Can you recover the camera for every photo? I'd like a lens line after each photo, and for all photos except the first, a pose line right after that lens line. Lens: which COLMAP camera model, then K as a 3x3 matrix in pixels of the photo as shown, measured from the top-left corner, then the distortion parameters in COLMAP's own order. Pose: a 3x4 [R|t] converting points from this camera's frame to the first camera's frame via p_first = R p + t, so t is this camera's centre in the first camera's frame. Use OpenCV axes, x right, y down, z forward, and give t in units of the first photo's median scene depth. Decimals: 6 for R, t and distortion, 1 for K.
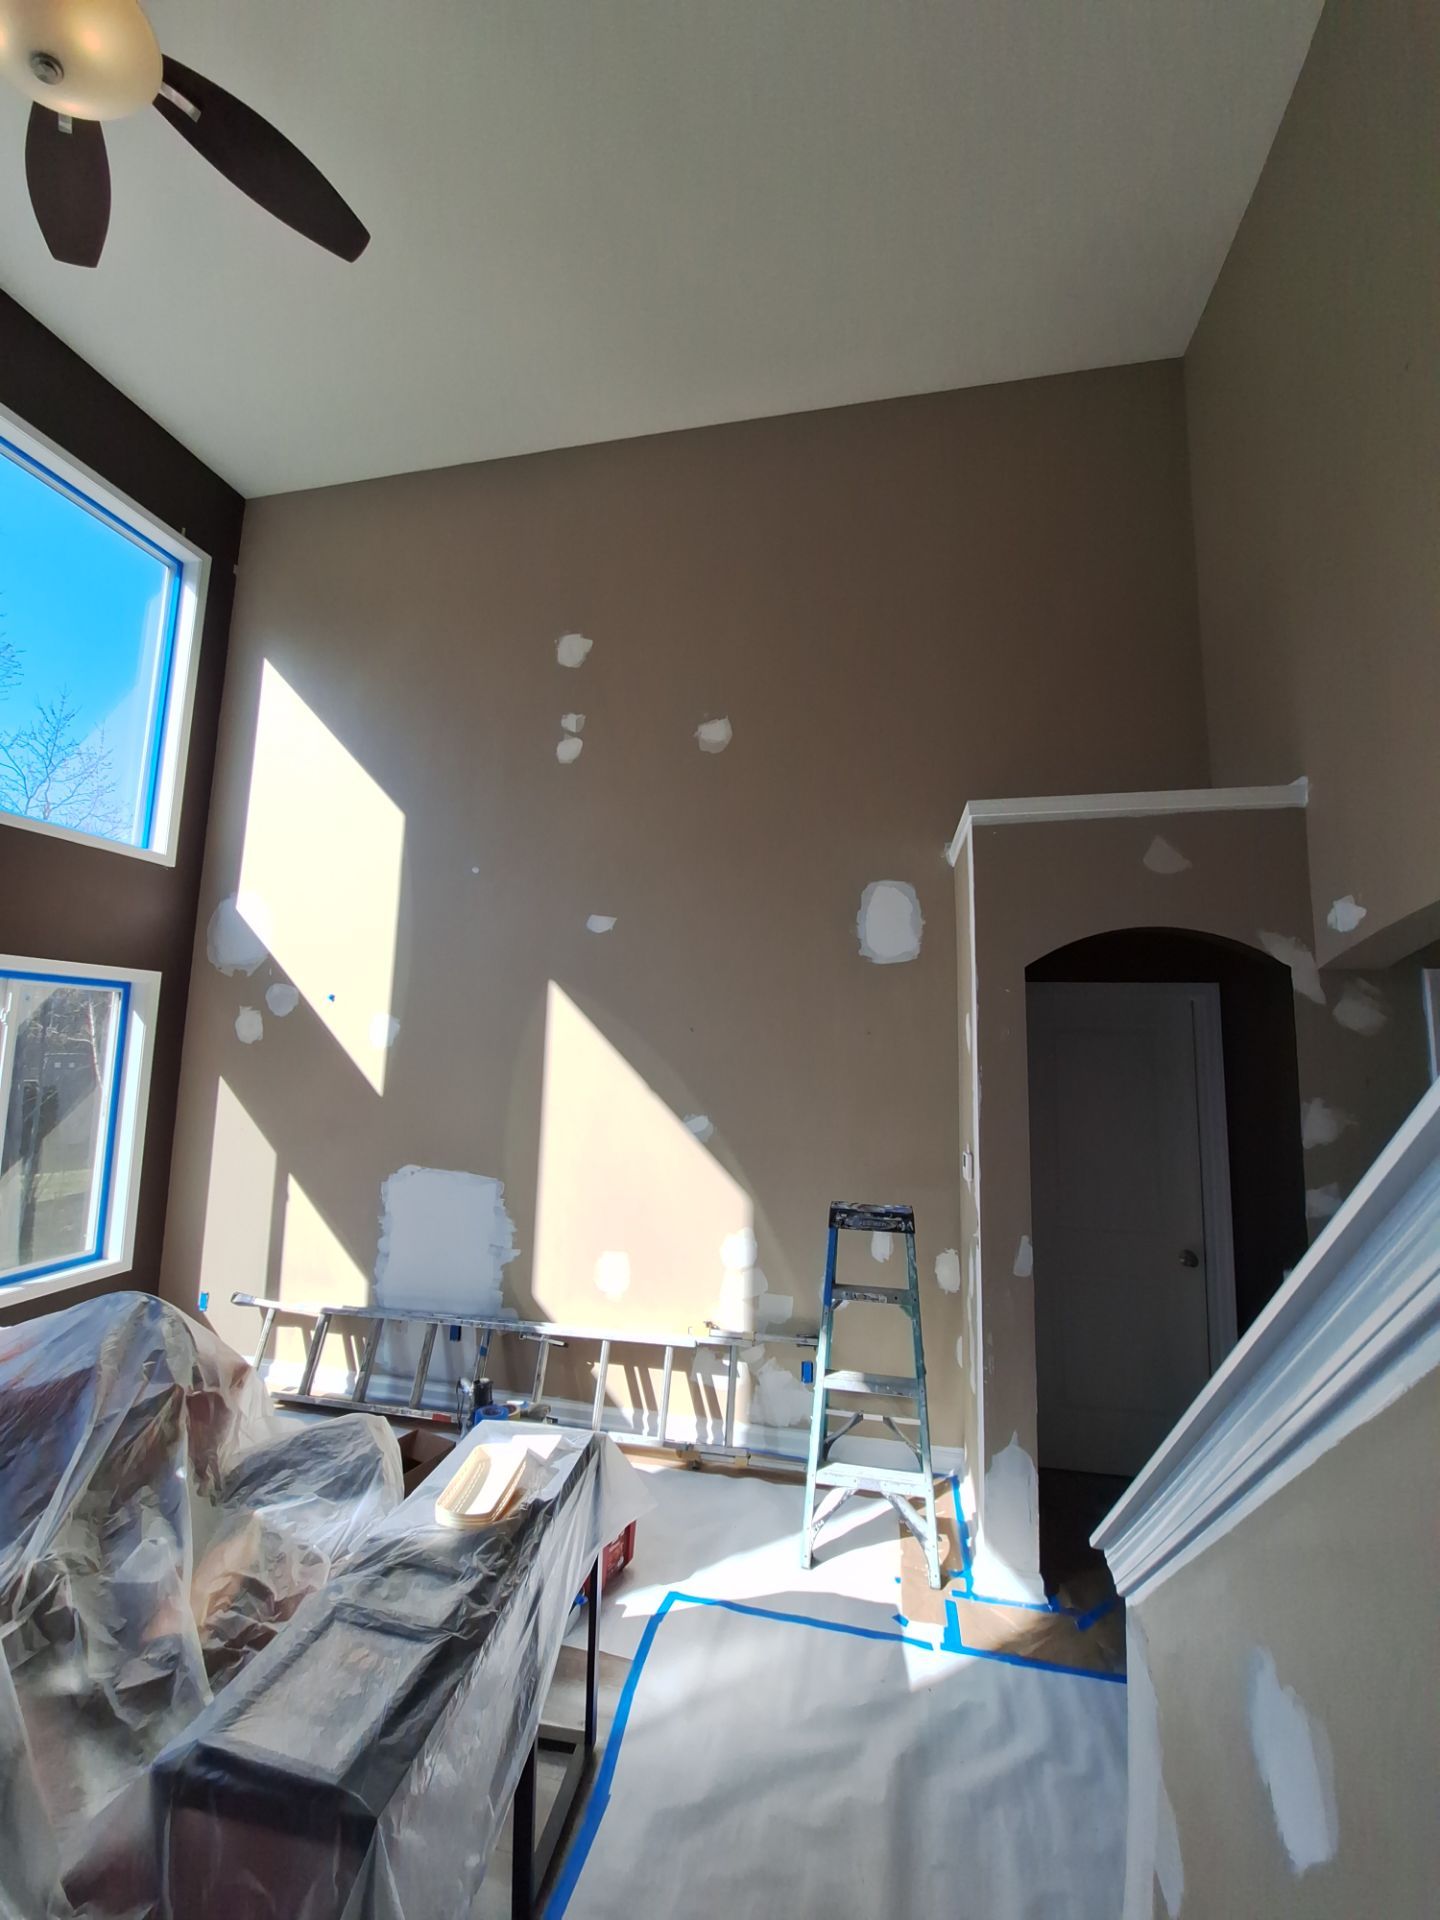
lens RADIAL K [[771.4, 0, 715.1], [0, 771.4, 954.4], [0, 0, 1]] dist [-0.002790, -0.000415]
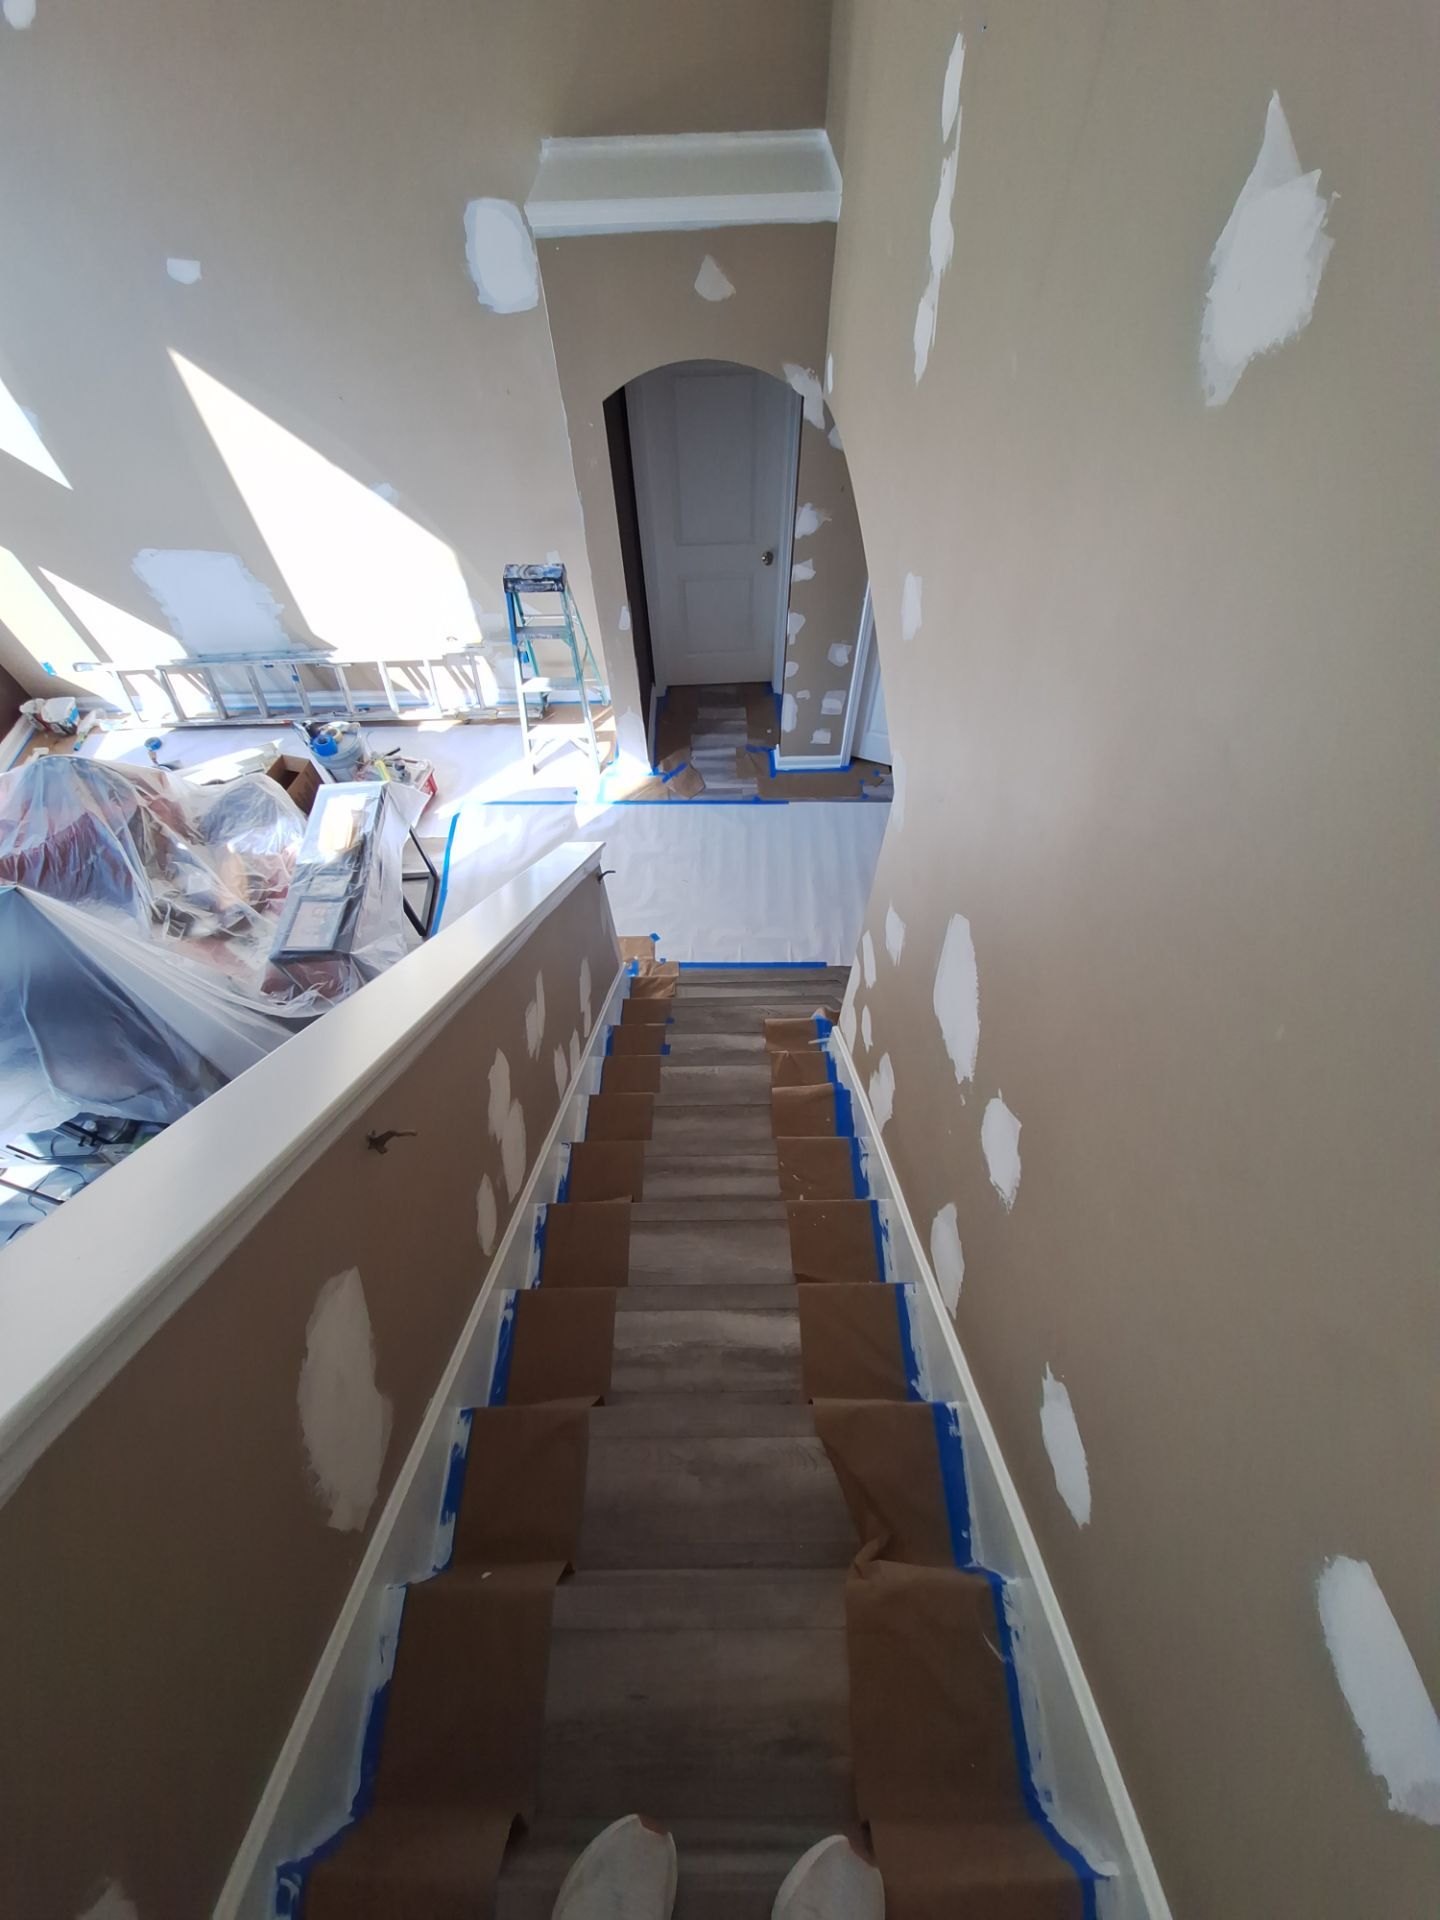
lens RADIAL K [[771.4, 0, 715.1], [0, 771.4, 954.4], [0, 0, 1]] dist [-0.002790, -0.000415]
pose [[0.976925, -0.199976, 0.075013, 0.341631], [0.019083, 0.431531, 0.901896, -0.737265], [-0.212728, -0.879654, 0.425390, -0.296984]]
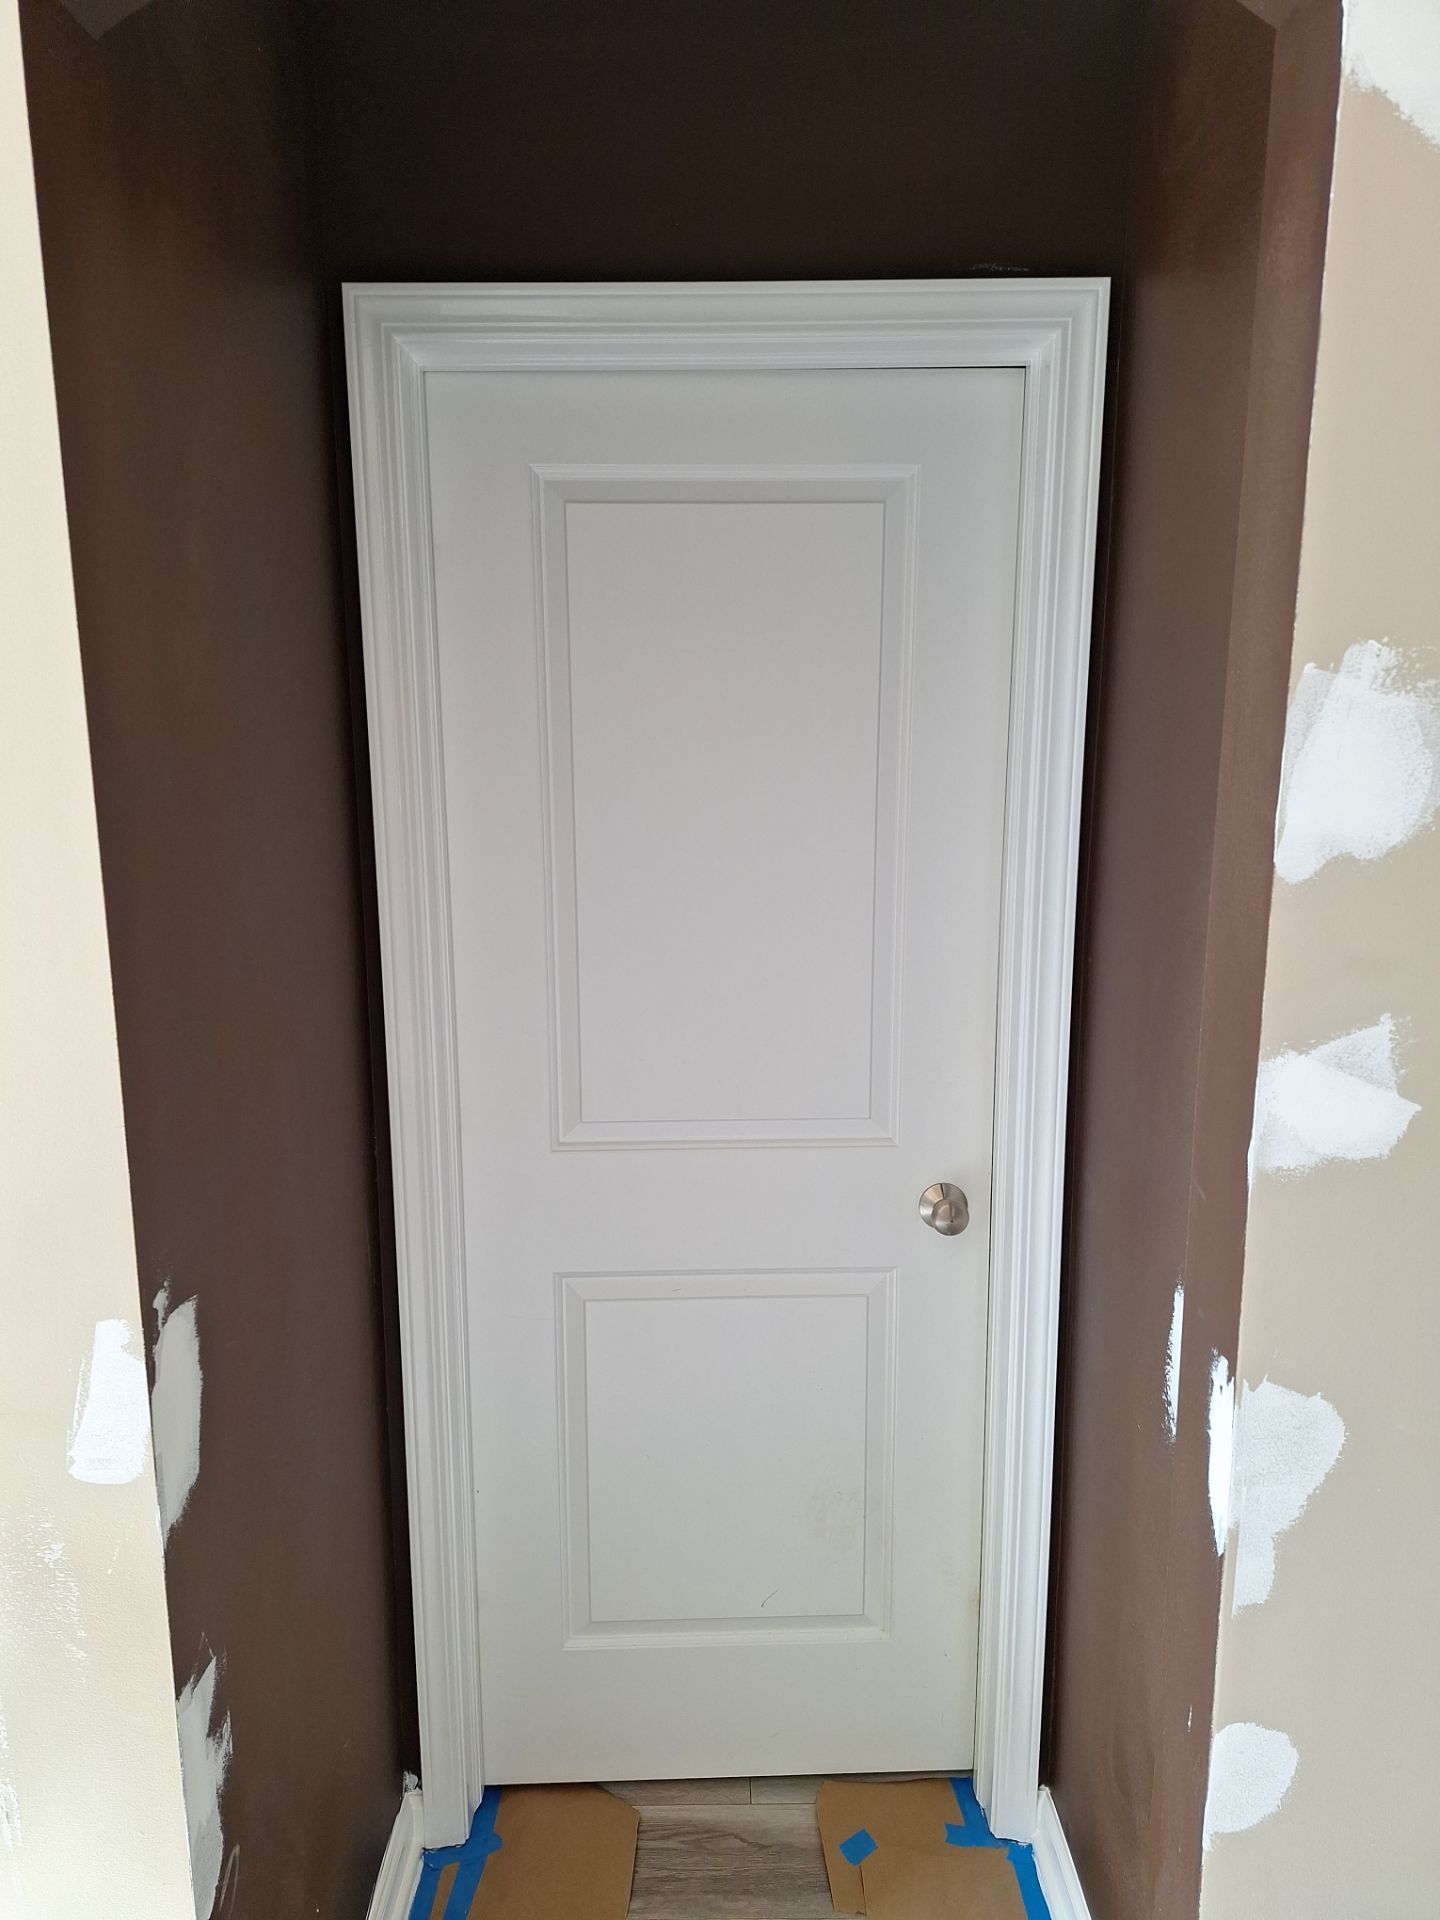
lens RADIAL K [[1388.2, 0, 720.2], [0, 1388.2, 962.9], [0, 0, 1]] dist [-0.002840, -0.001632]
pose [[0.973803, -0.073708, 0.215114, 0.516877], [0.001526, 0.948104, 0.317955, 0.146547], [-0.227386, -0.309298, 0.923380, 0.657475]]
